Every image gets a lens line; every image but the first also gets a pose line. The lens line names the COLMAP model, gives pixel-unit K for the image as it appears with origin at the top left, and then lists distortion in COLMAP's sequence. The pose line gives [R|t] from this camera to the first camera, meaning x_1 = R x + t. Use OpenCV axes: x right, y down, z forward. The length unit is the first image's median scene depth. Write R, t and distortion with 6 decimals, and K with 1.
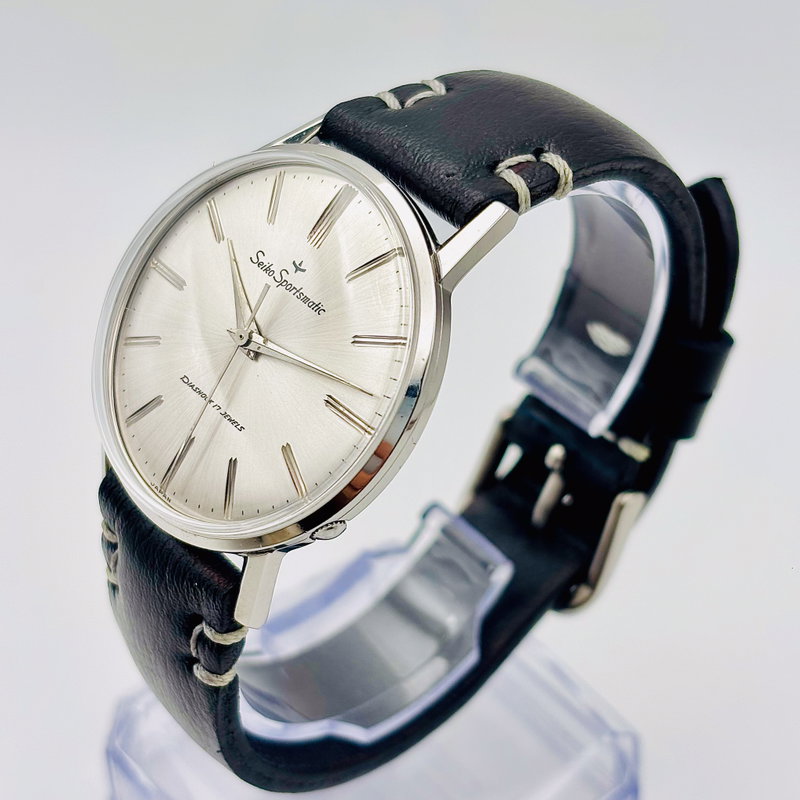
lens RADIAL K [[1657.3, 0, 401.5], [0, 1657.3, 399.9], [0, 0, 1]] dist [0.192045, 0.000000]
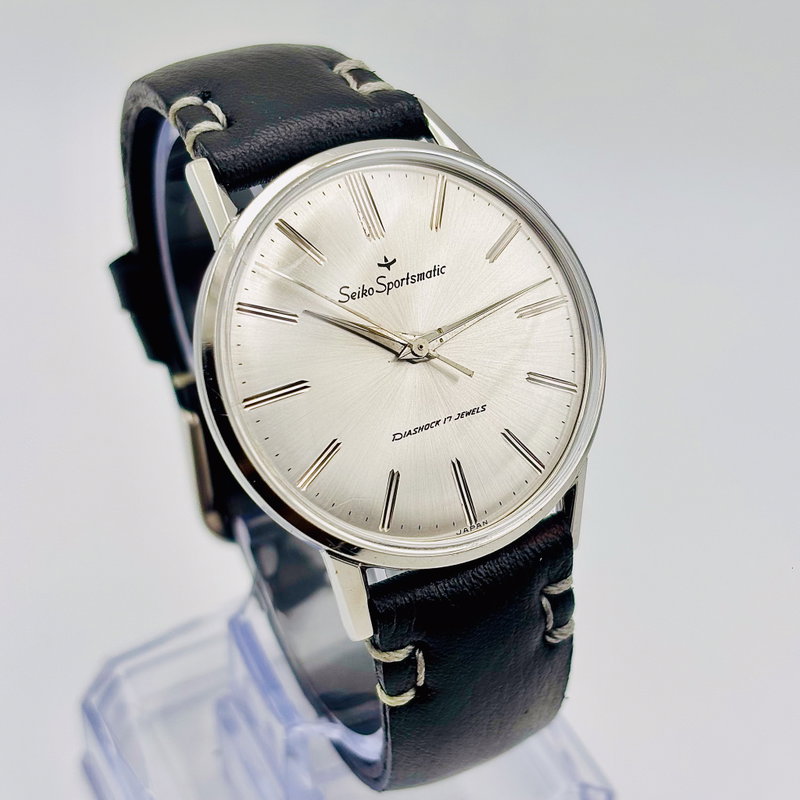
lens RADIAL K [[1657.3, 0, 397.1], [0, 1657.3, 398.1], [0, 0, 1]] dist [0.192045, 0.000000]
pose [[0.224786, -0.636023, 0.738205, -0.797061], [0.629739, 0.672945, 0.388038, -0.385114], [-0.743572, 0.377651, 0.551797, 0.468589]]
